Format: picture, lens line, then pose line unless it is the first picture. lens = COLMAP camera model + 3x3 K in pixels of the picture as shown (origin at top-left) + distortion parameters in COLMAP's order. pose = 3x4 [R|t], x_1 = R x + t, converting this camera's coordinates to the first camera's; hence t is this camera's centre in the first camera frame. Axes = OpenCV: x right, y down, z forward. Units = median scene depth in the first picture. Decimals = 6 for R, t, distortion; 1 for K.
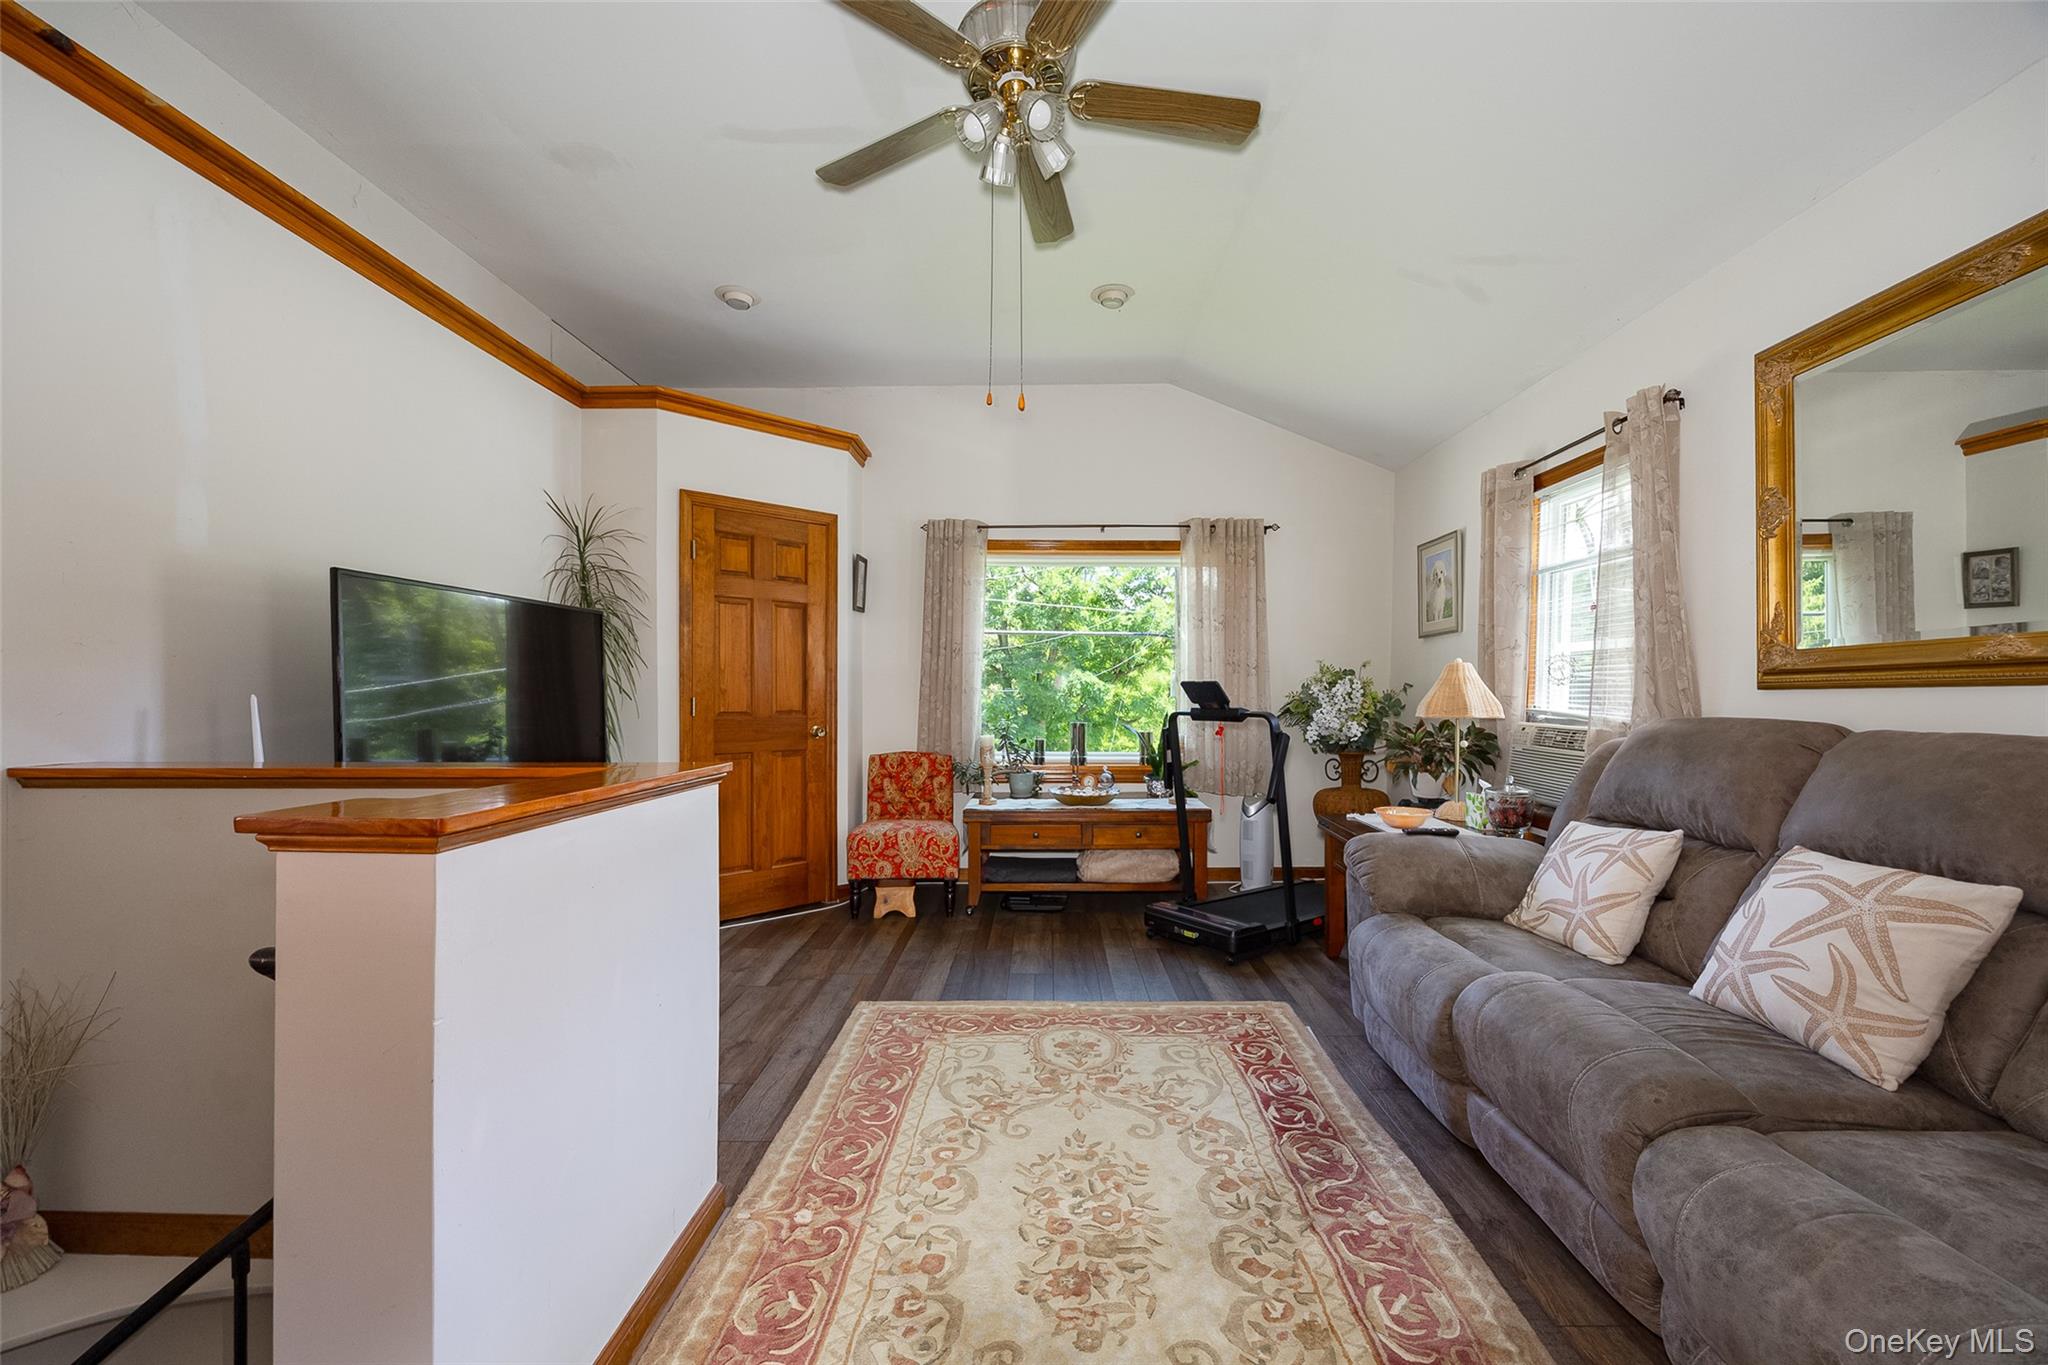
lens RADIAL K [[792.7, 0, 1019.9], [0, 792.7, 688.7], [0, 0, 1]] dist [0.003049, 0.000216]
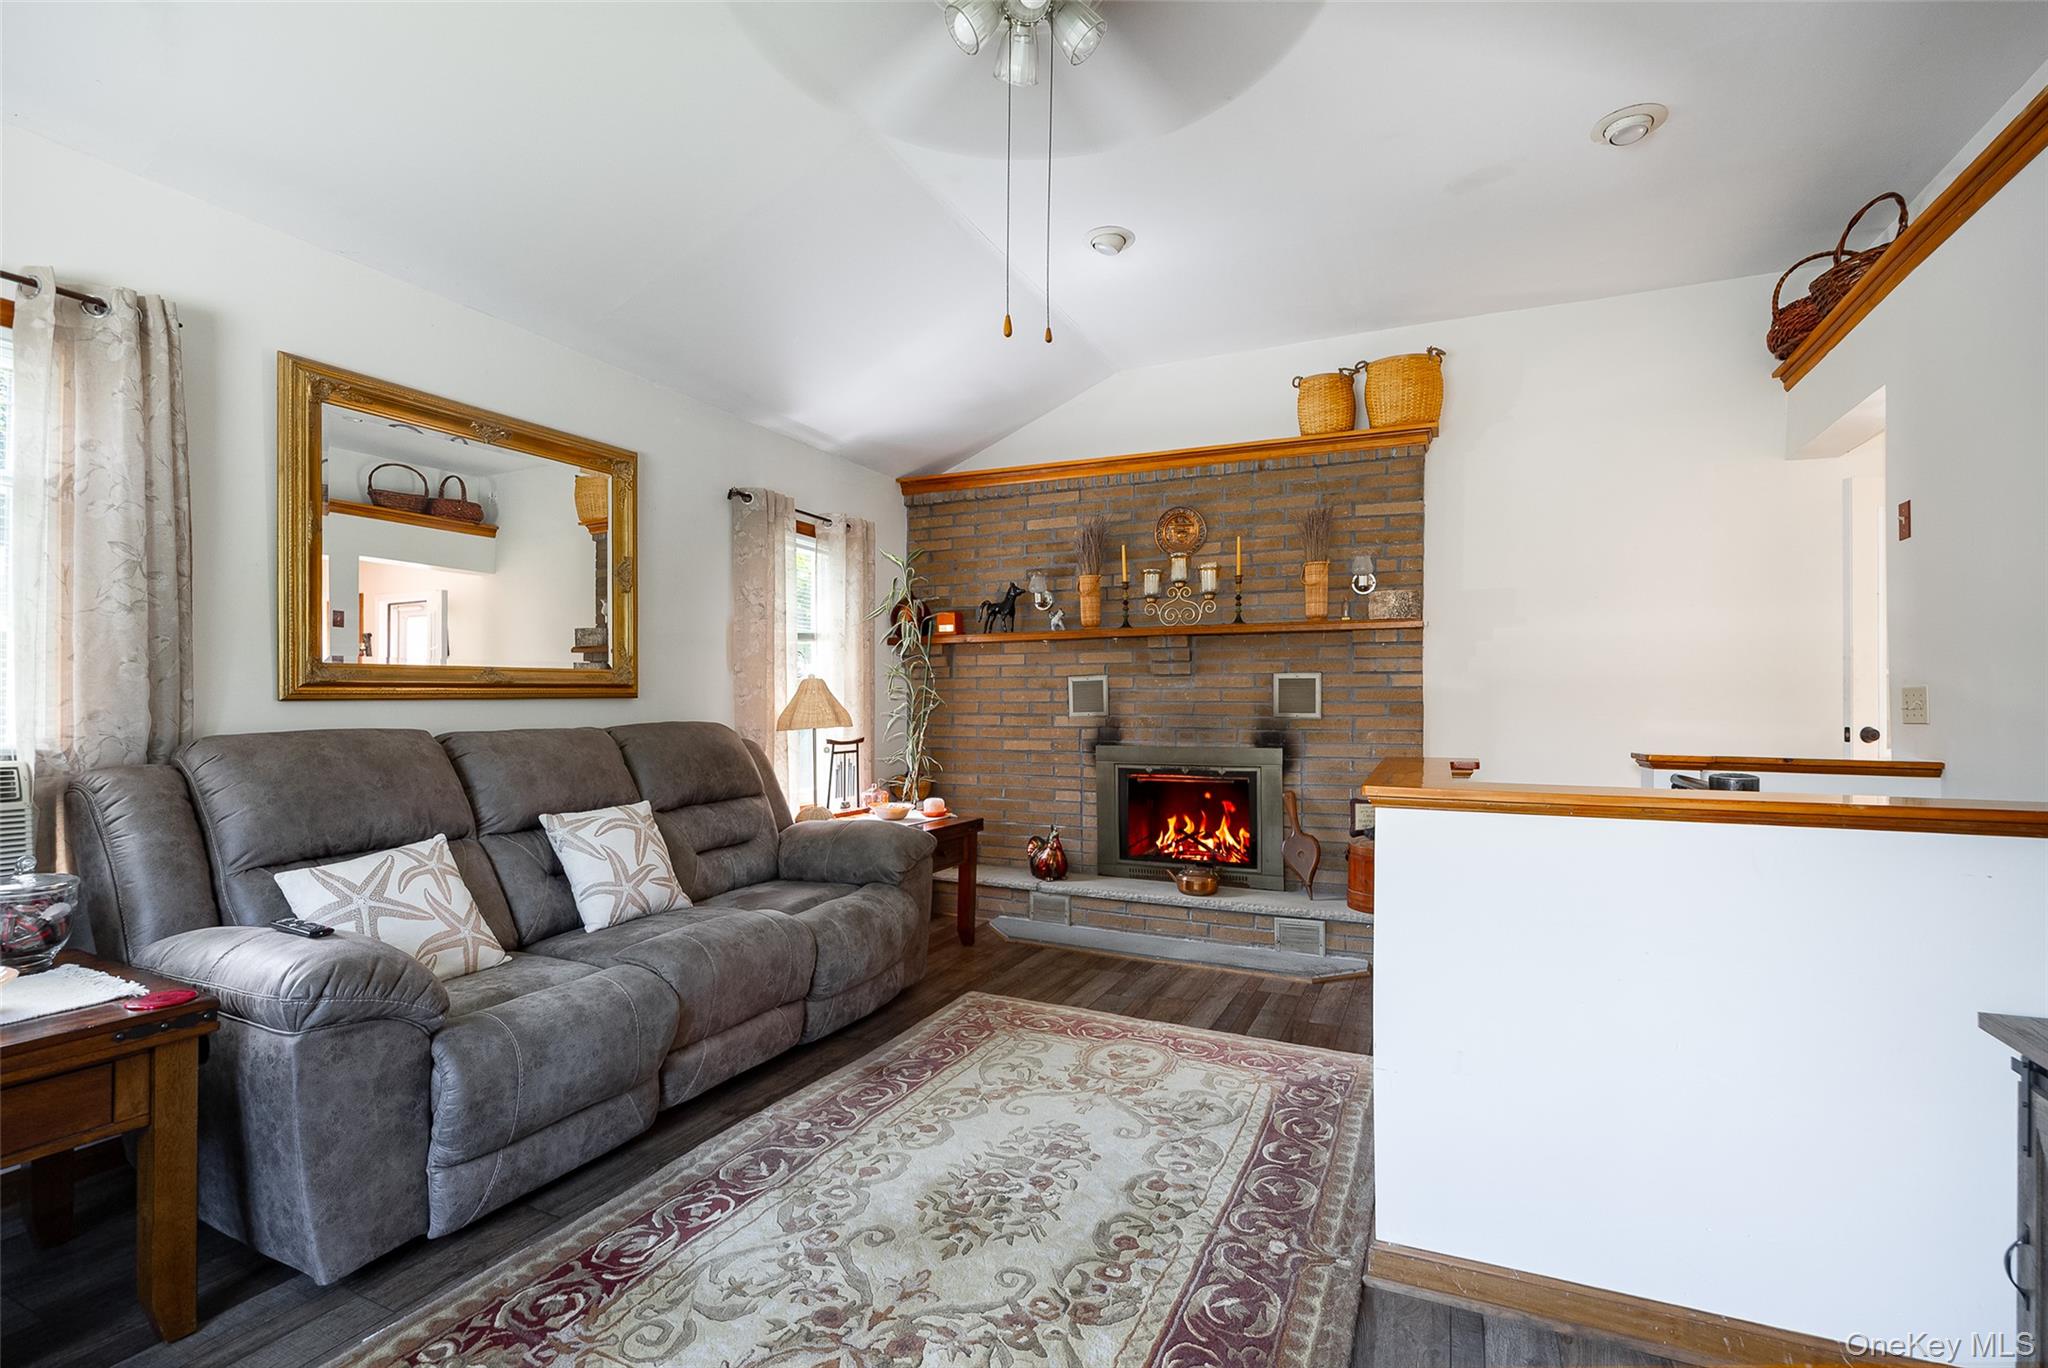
lens RADIAL K [[929.6, 0, 1019.8], [0, 929.6, 698.9], [0, 0, 1]] dist [-0.000991, -0.000055]
pose [[-0.918175, 0.000525, 0.396175, -0.394071], [-0.003424, 0.999951, -0.009260, 0.008200], [-0.396160, -0.009859, -0.918128, 1.978107]]
